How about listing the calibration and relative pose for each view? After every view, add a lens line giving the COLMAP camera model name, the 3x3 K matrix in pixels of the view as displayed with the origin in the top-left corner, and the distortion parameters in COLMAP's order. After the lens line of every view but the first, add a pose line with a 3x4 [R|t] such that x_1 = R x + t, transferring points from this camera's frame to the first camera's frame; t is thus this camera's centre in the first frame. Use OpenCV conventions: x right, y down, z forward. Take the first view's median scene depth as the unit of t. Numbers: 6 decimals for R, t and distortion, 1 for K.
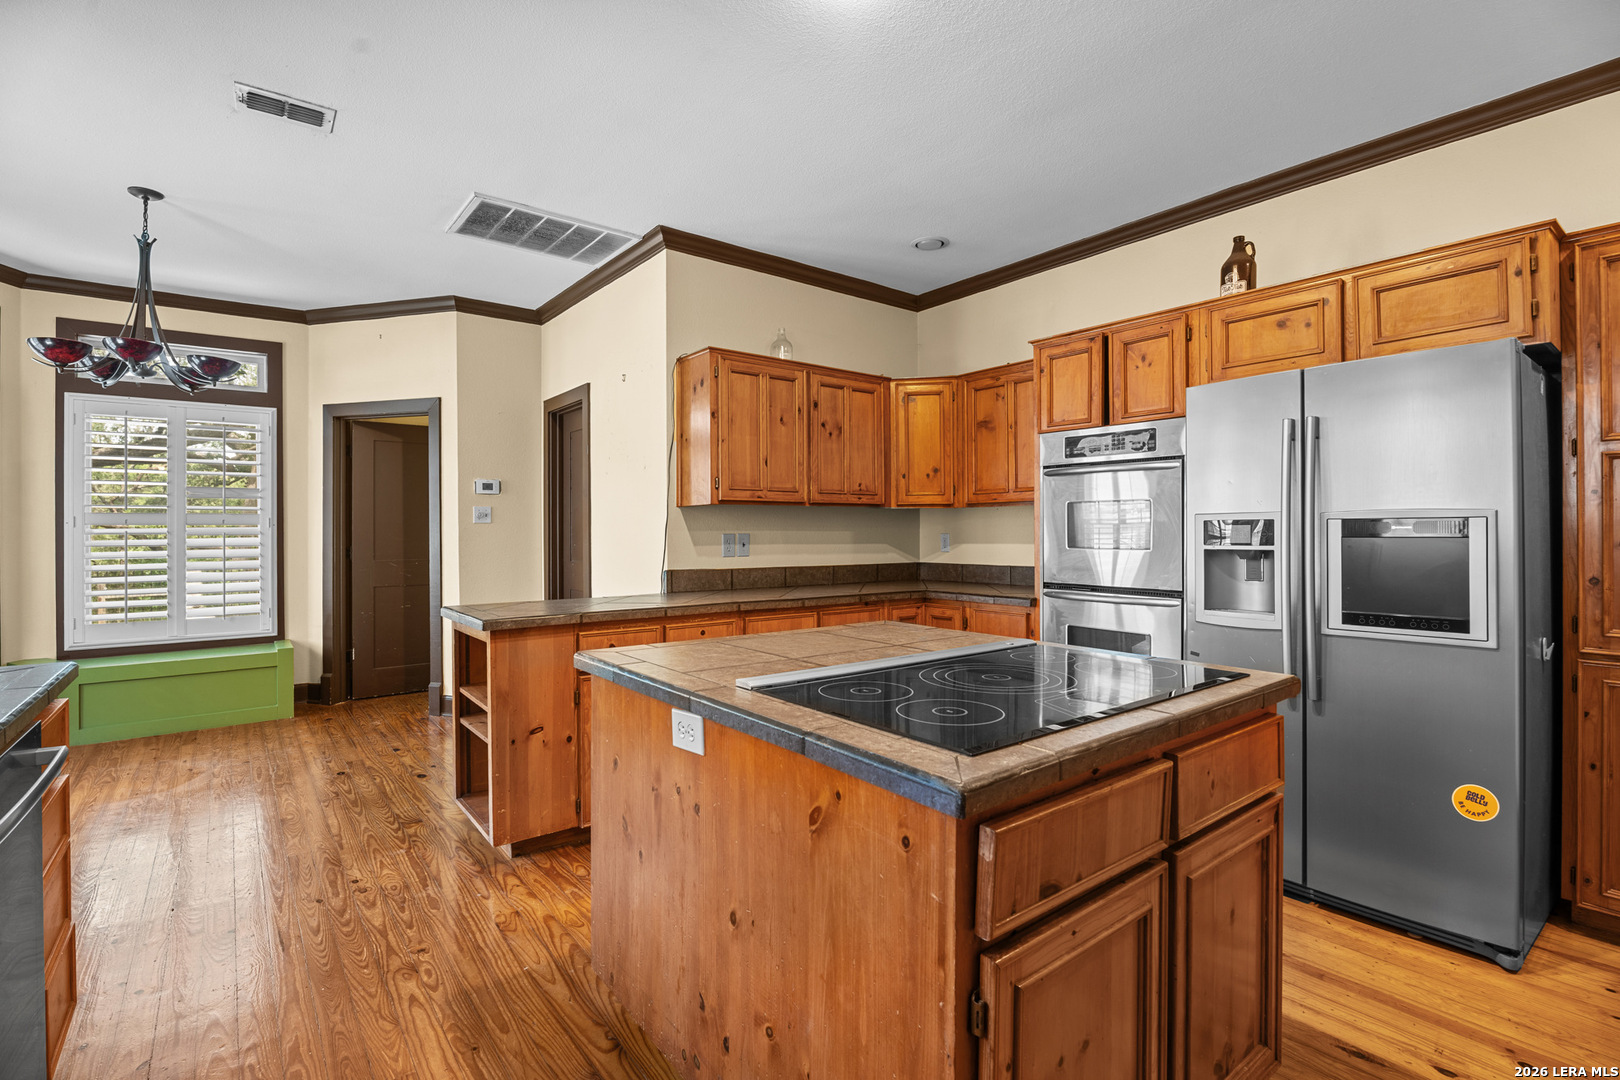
lens RADIAL K [[750.6, 0, 803.8], [0, 750.6, 523.3], [0, 0, 1]] dist [-0.001002, -0.000615]
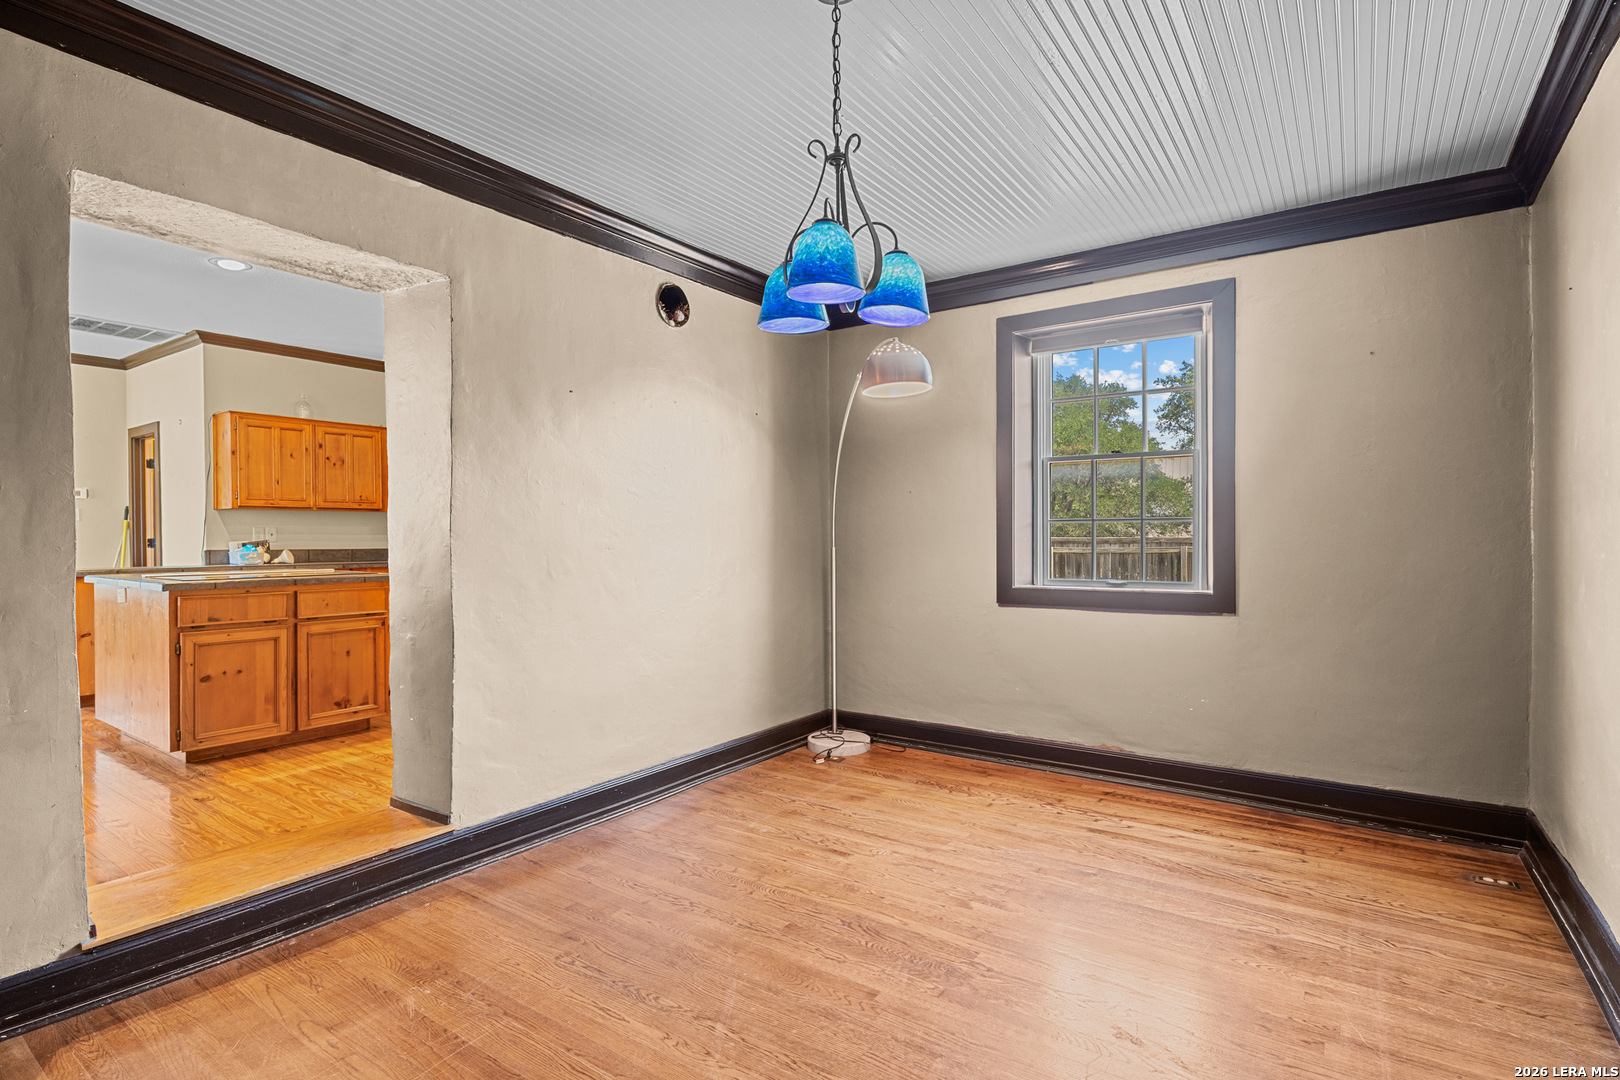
lens RADIAL K [[783.4, 0, 810.0], [0, 783.4, 540.0], [0, 0, 1]] dist [0.002860, 0.000063]
pose [[0.954765, -0.006298, 0.297296, 0.519313], [0.001921, 0.999885, 0.015012, 0.017881], [-0.297357, -0.013762, 0.954667, -0.908336]]
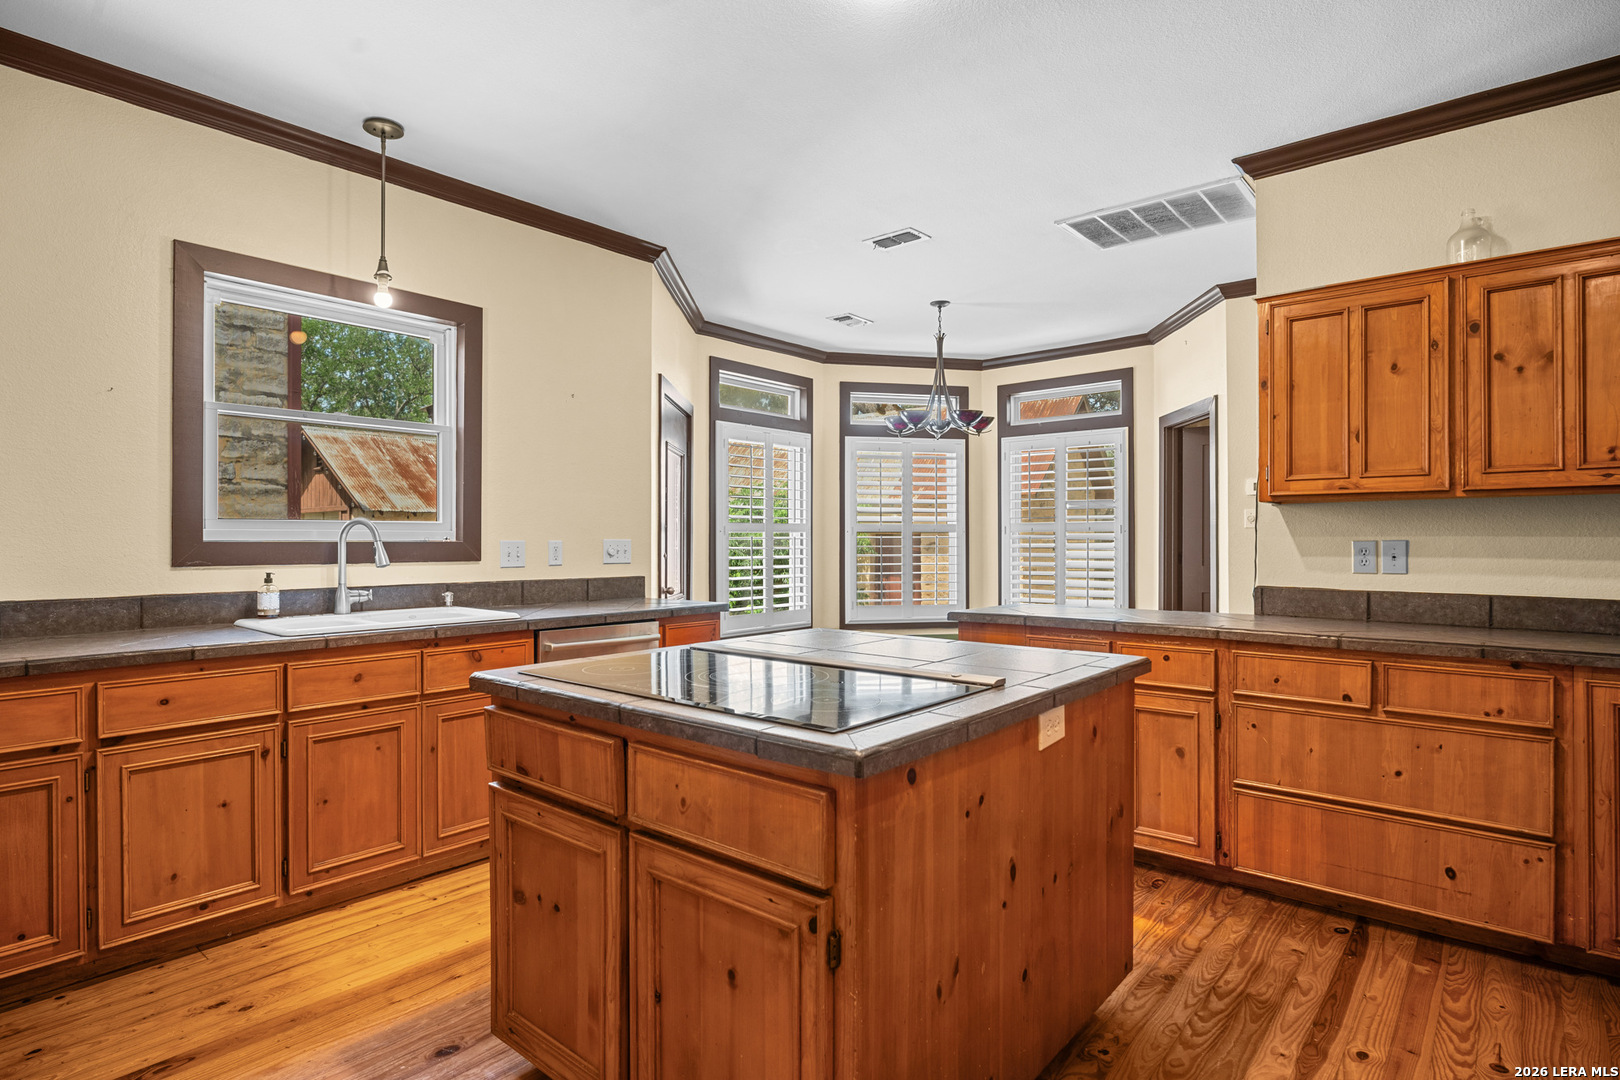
lens RADIAL K [[858.9, 0, 790.1], [0, 858.9, 536.5], [0, 0, 1]] dist [-0.004902, -0.000595]
pose [[0.199636, -0.000141, -0.979870, 0.593769], [0.011468, 0.999932, 0.002192, 0.002283], [0.979803, -0.011675, 0.199624, 0.326224]]
